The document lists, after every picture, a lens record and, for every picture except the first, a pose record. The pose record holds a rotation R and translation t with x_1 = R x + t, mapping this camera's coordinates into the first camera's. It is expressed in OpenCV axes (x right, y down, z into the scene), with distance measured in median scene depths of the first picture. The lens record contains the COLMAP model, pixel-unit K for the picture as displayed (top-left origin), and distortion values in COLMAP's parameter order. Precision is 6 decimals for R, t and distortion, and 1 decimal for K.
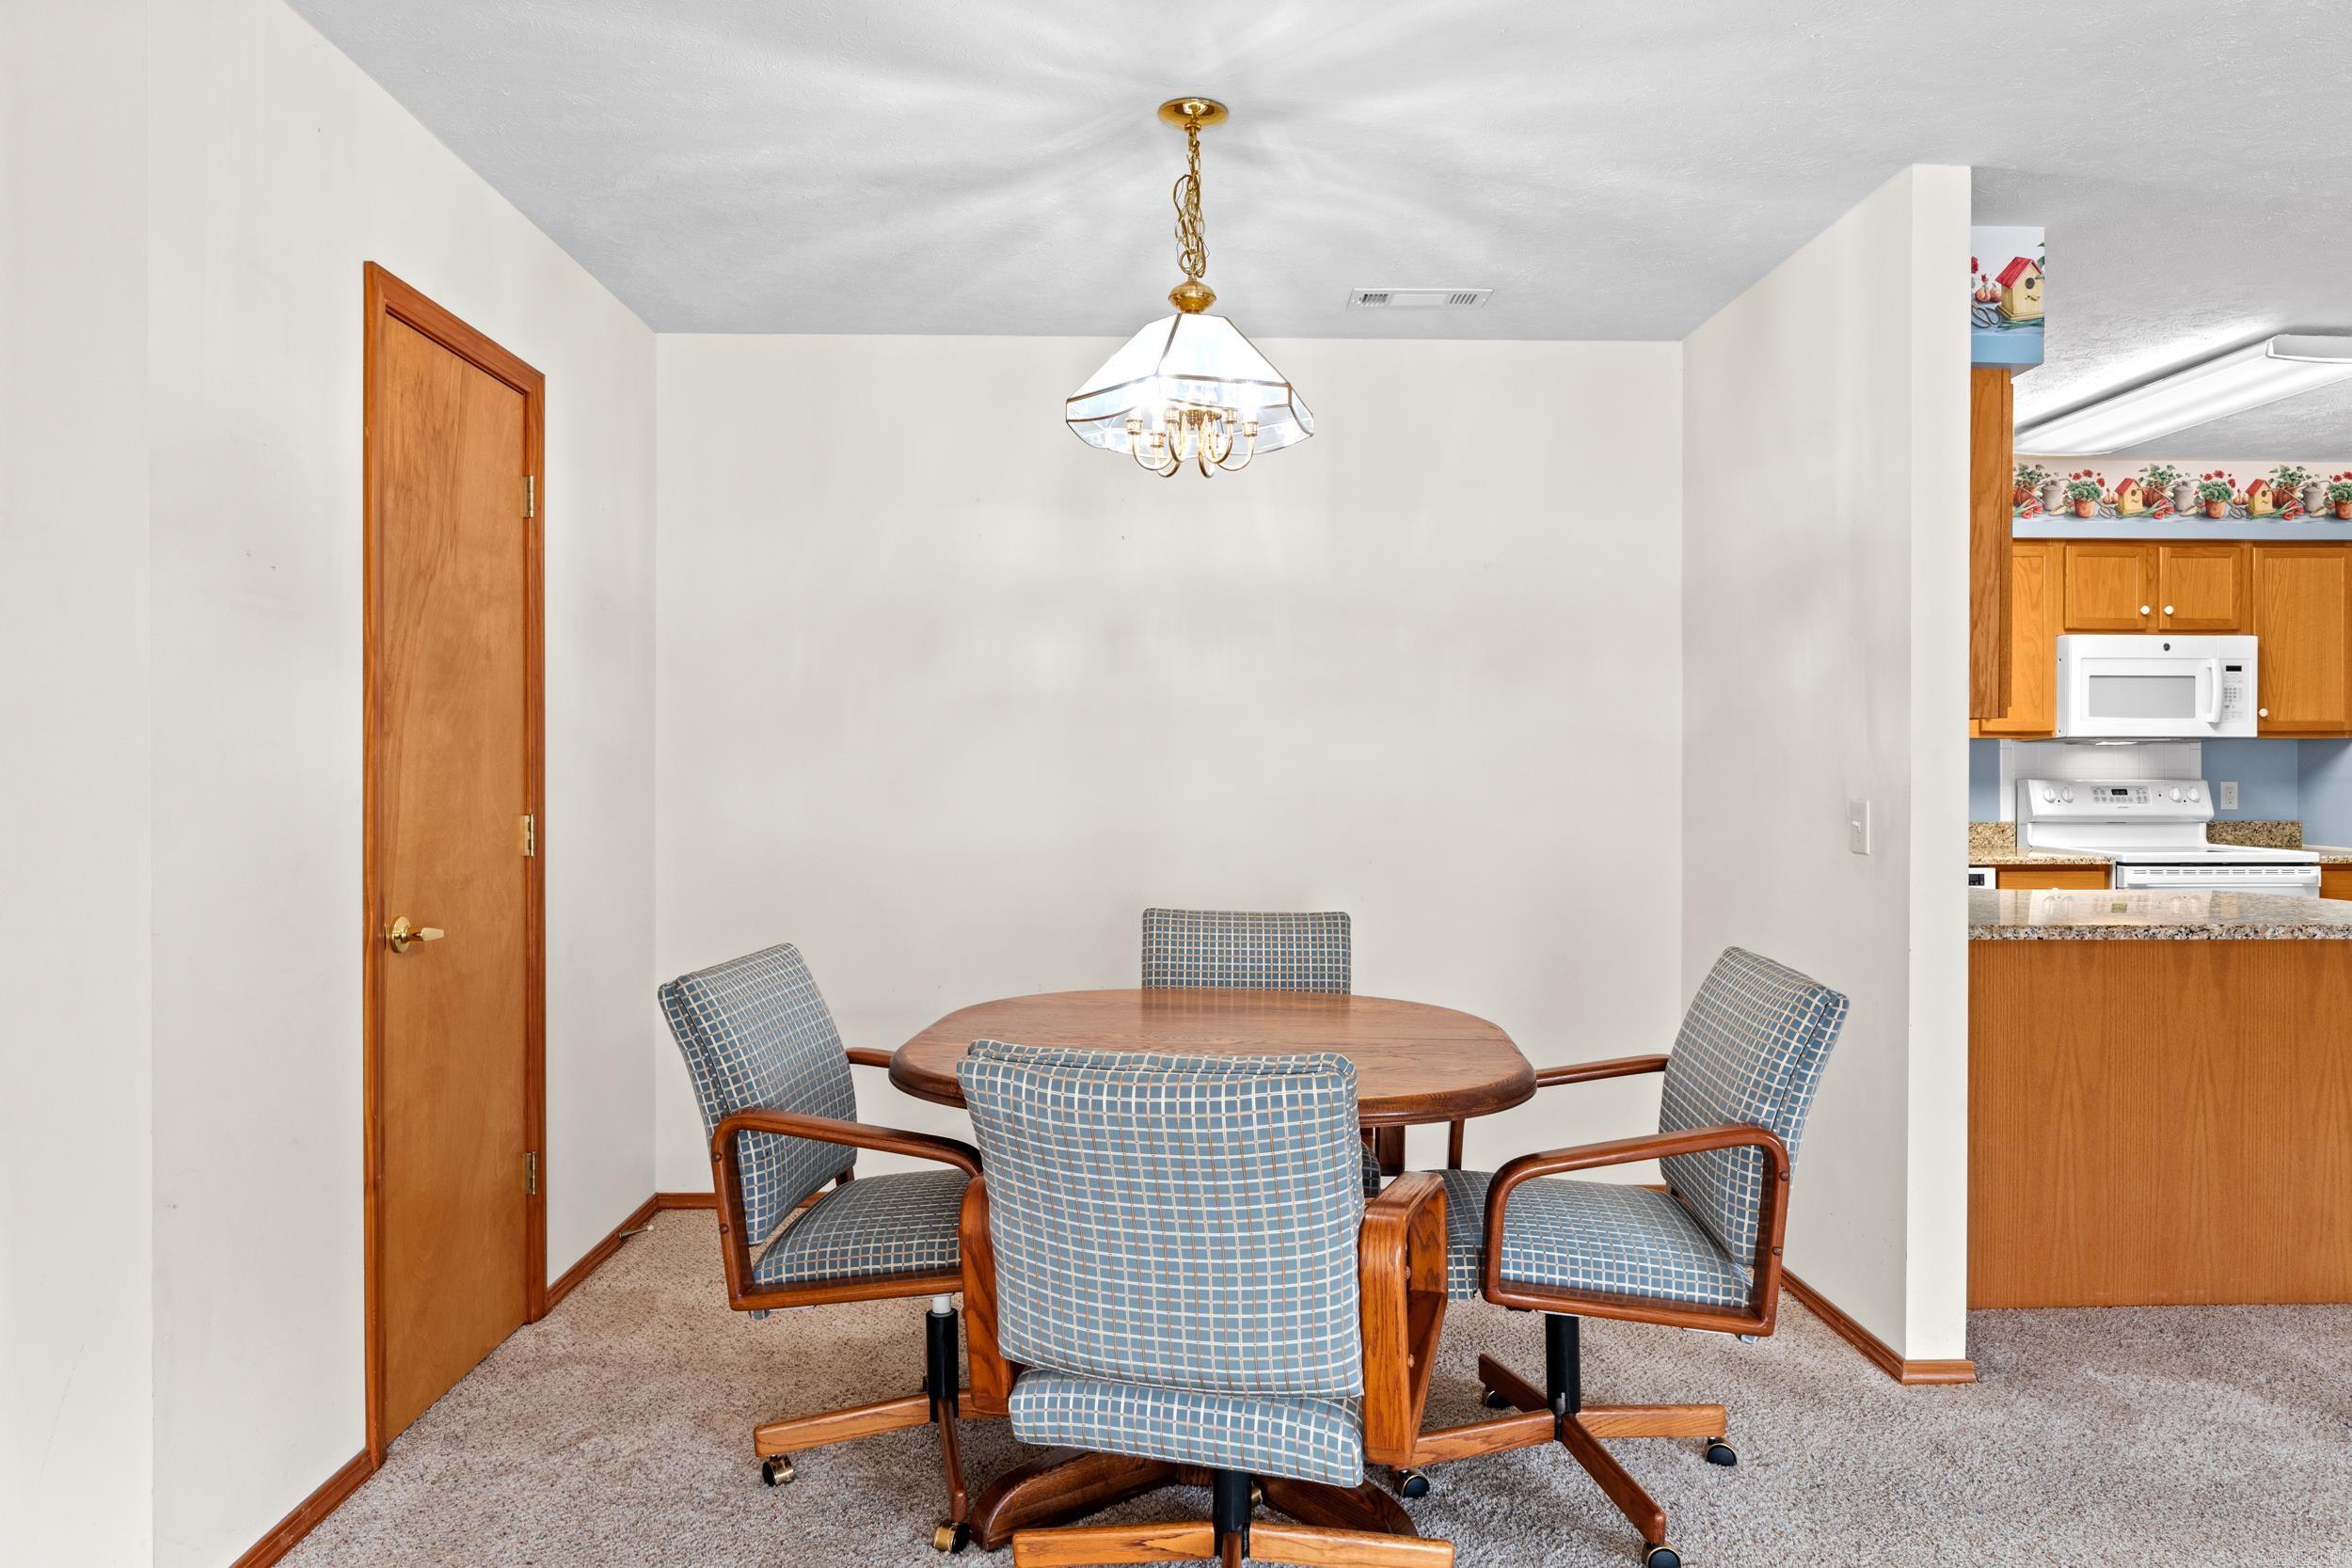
lens RADIAL K [[1451.6, 0, 1165.3], [0, 1451.6, 768.2], [0, 0, 1]] dist [-0.015424, -0.002356]
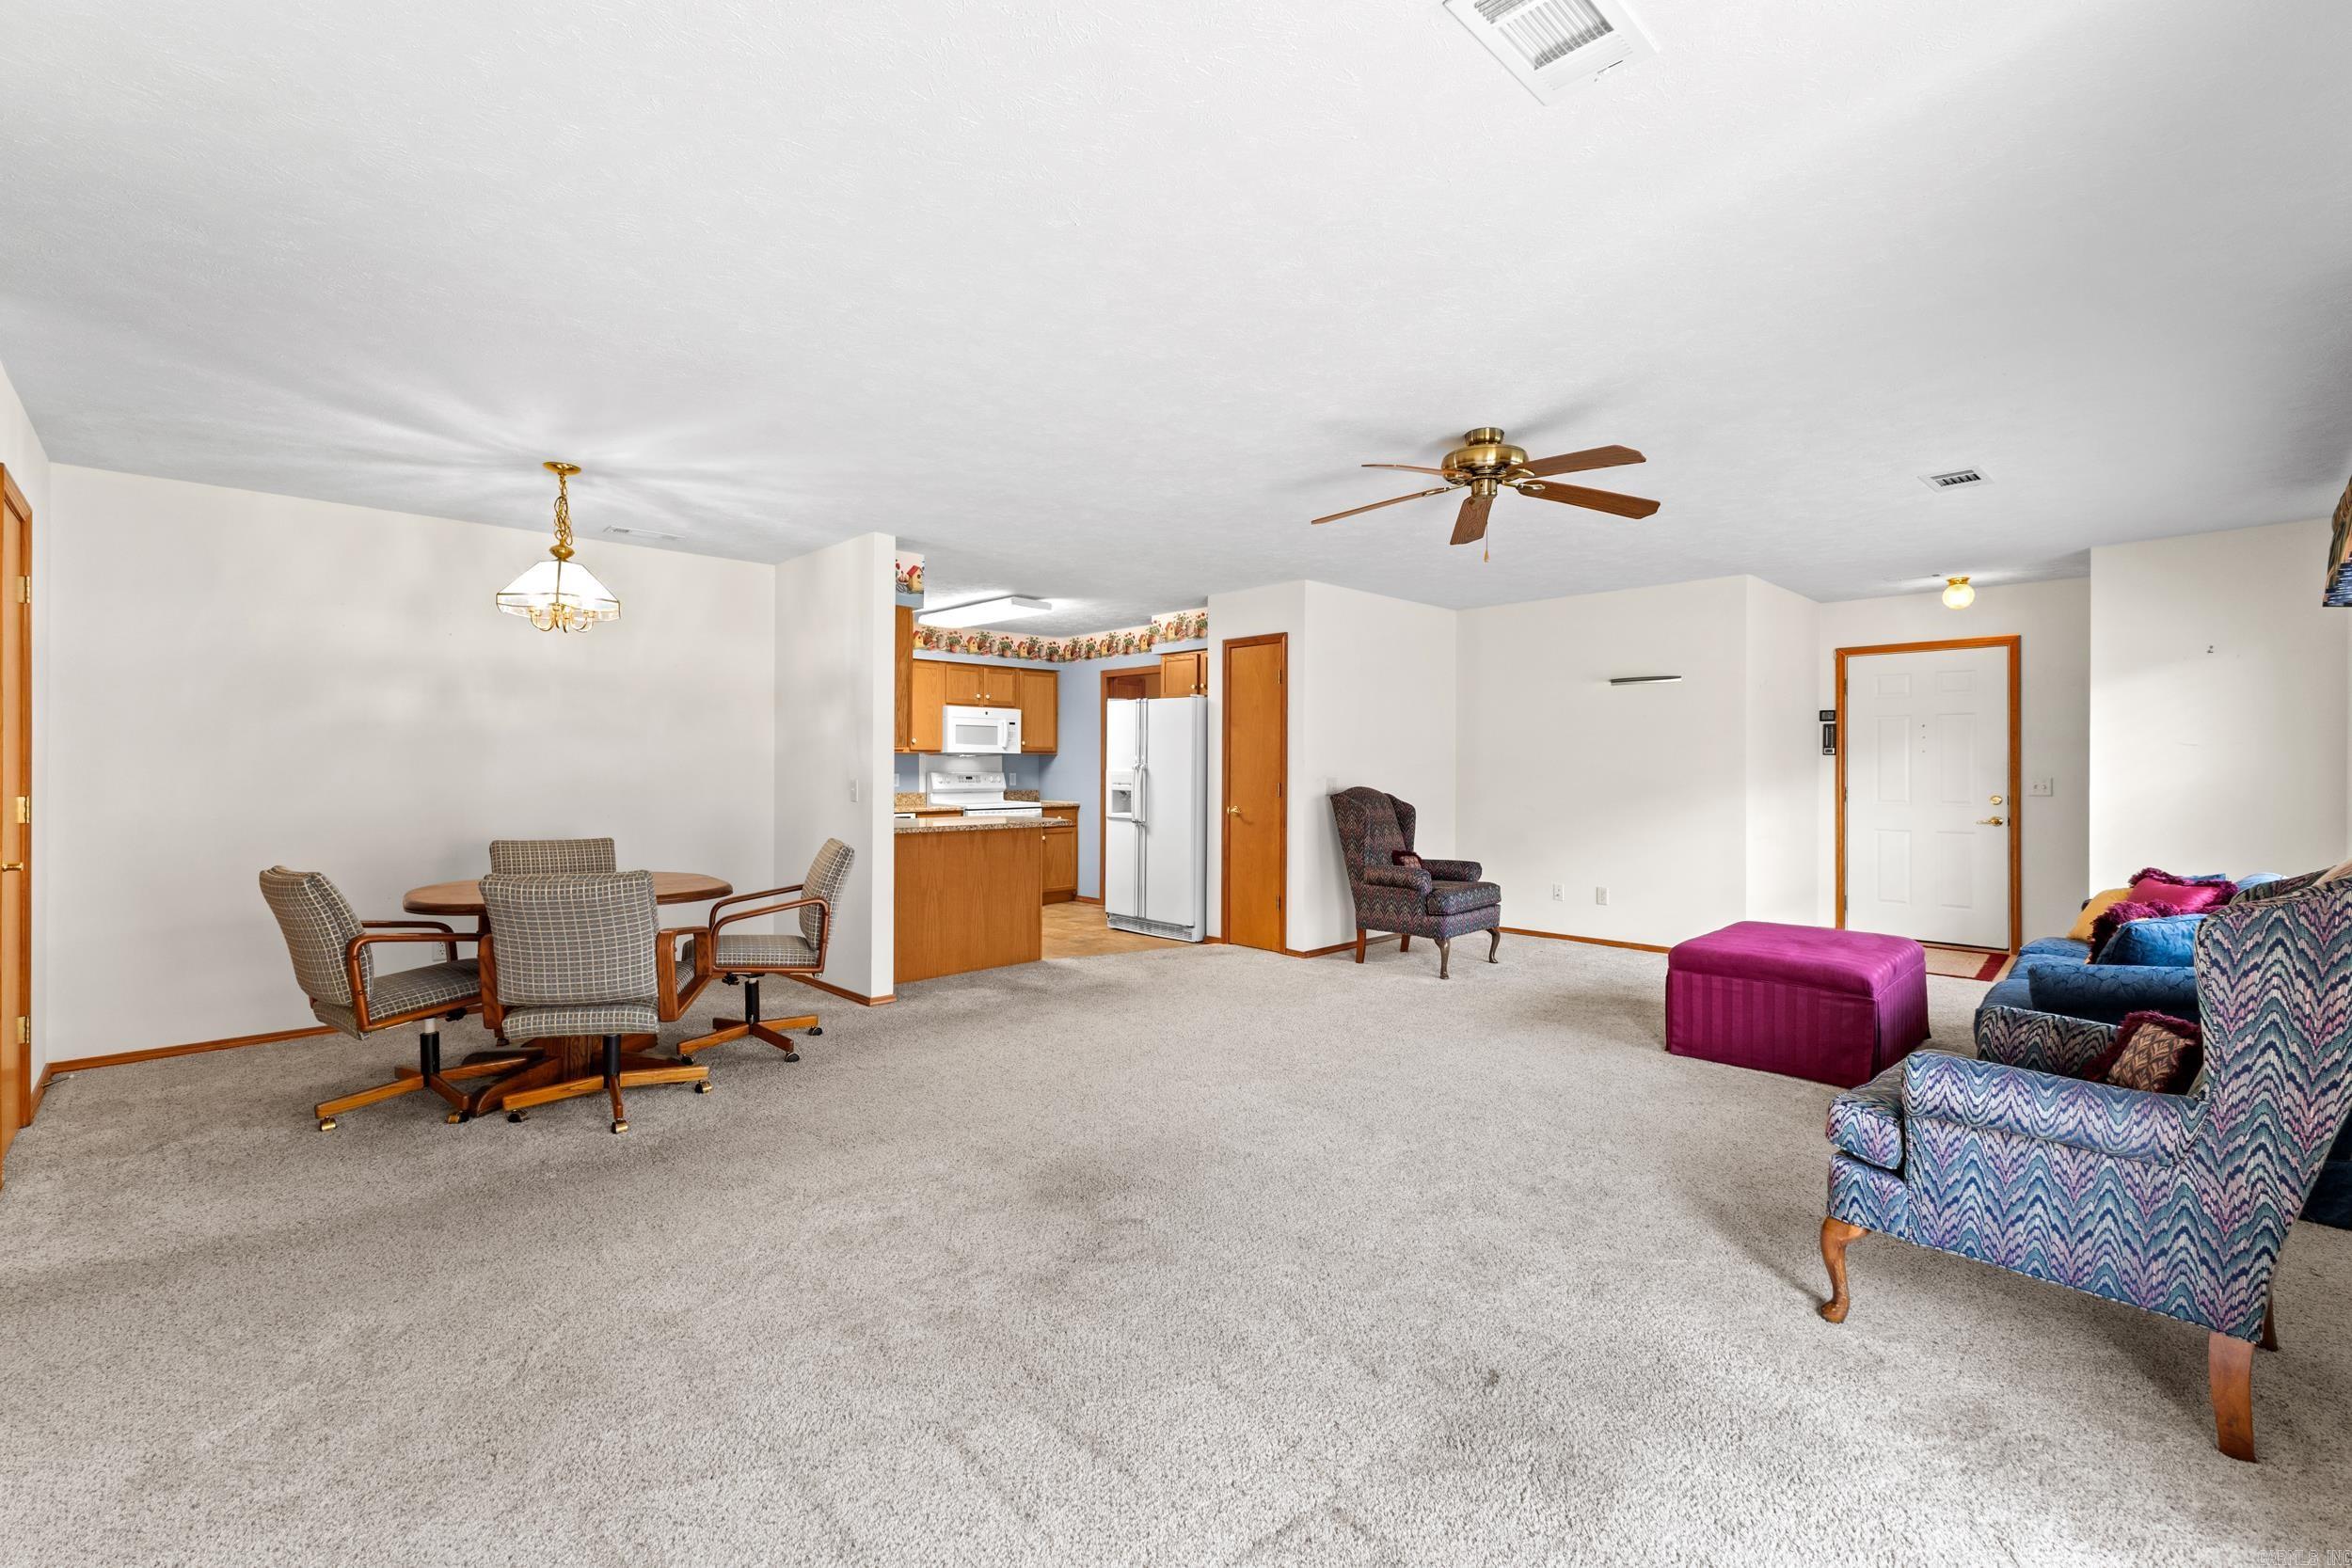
lens RADIAL K [[1005.0, 0, 1174.3], [0, 1005.0, 771.2], [0, 0, 1]] dist [0.004475, 0.000082]
pose [[0.730798, -0.003421, 0.682586, -0.167533], [0.000260, 0.999989, 0.004734, -0.000983], [-0.682594, -0.003282, 0.730790, -0.359791]]
